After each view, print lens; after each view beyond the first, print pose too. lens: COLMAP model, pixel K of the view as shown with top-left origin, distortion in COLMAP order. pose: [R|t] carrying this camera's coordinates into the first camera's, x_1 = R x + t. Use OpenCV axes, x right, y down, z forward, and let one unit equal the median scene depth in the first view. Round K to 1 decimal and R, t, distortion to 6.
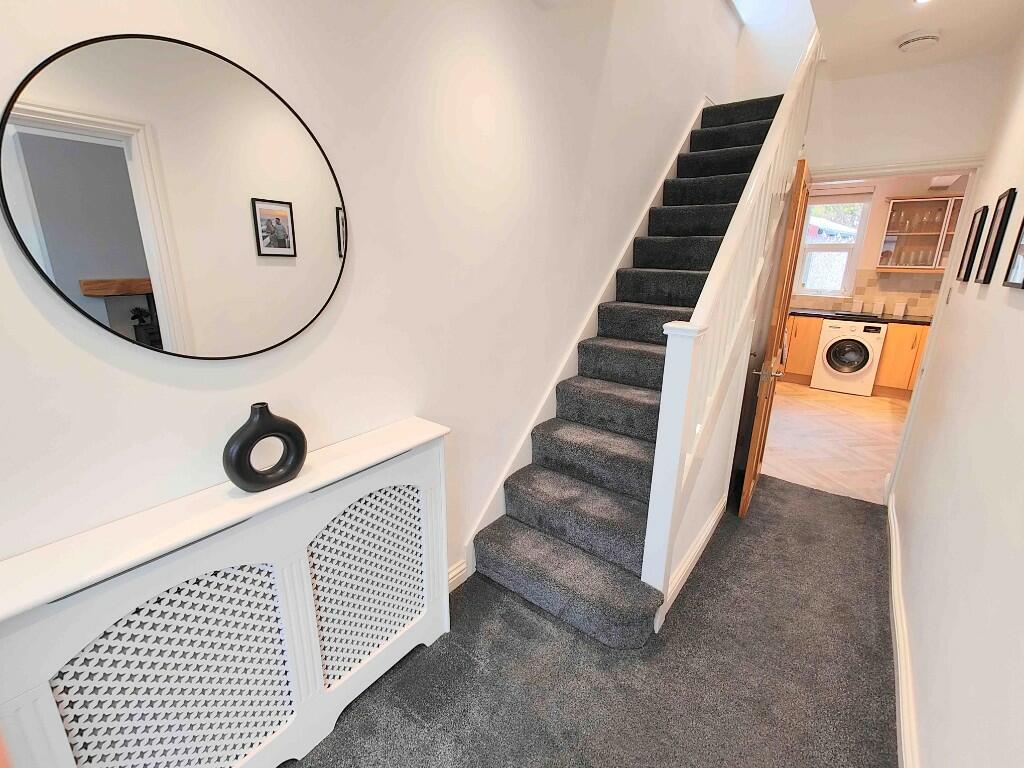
lens RADIAL K [[439.9, 0, 525.5], [0, 439.9, 380.8], [0, 0, 1]] dist [-0.000115, -0.000004]
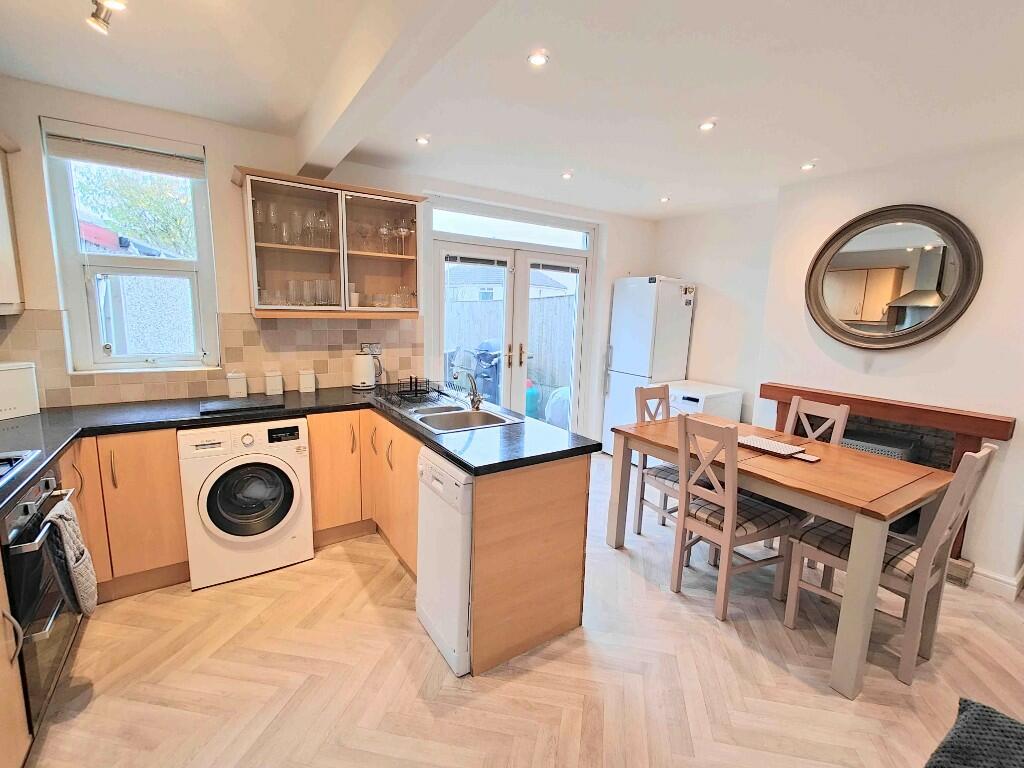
lens RADIAL K [[451.2, 0, 511.5], [0, 451.2, 380.6], [0, 0, 1]] dist [0.002701, 0.000902]
pose [[0.328431, -0.162665, 0.930416, 0.401970], [0.227401, 0.969702, 0.089262, -0.159179], [-0.916745, 0.182261, 0.355470, 0.562615]]
